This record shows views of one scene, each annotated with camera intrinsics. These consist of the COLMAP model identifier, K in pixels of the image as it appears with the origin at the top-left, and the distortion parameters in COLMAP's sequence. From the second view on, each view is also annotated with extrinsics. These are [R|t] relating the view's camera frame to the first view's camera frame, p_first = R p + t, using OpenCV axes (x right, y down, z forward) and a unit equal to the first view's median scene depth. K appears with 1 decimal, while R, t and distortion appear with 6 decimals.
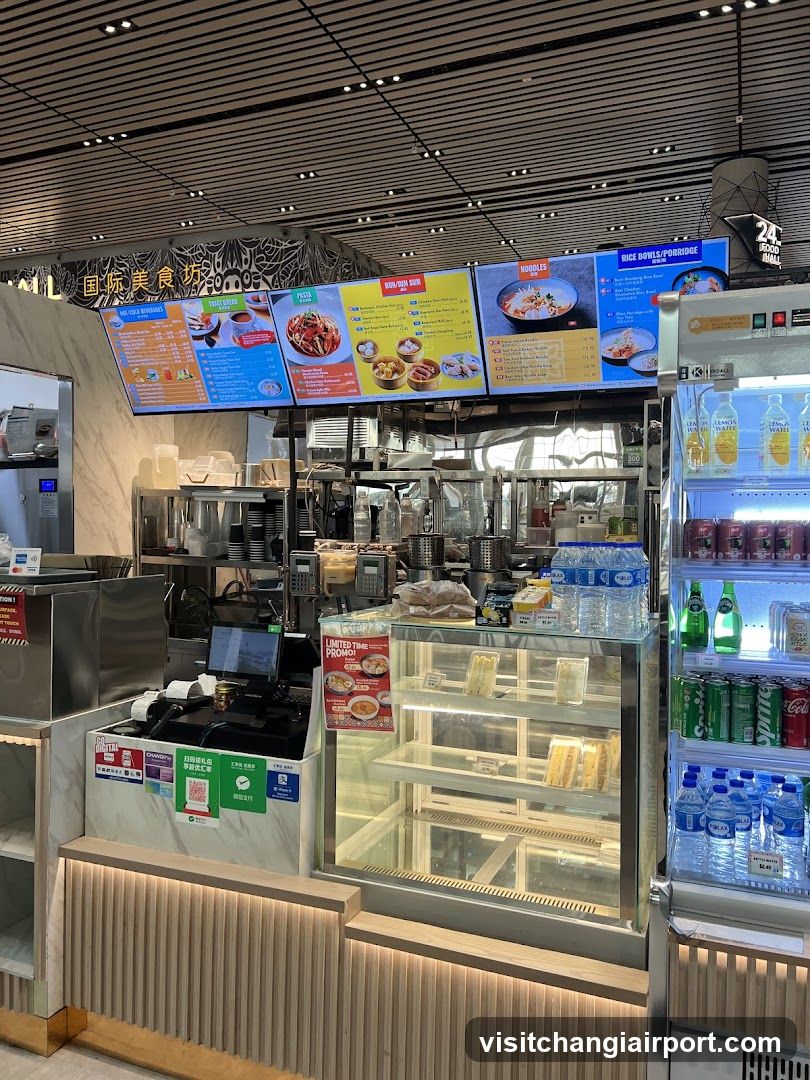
lens RADIAL K [[768.3, 0, 436.2], [0, 768.3, 544.4], [0, 0, 1]] dist [0.007083, -0.010689]
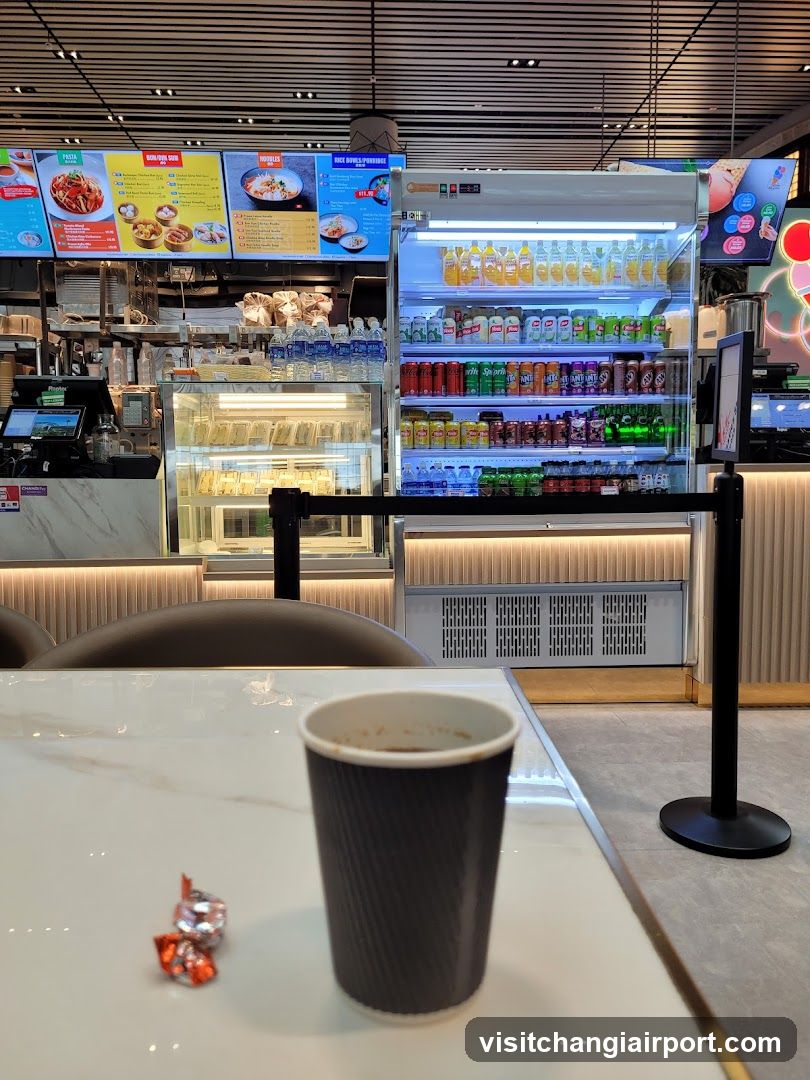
lens RADIAL K [[768.3, 0, 436.2], [0, 768.3, 544.4], [0, 0, 1]] dist [0.007083, -0.010689]
pose [[0.901738, -0.065155, 0.427344, -0.205458], [0.039327, 0.996841, 0.069000, 0.205177], [-0.430490, -0.045413, 0.901452, -0.324513]]
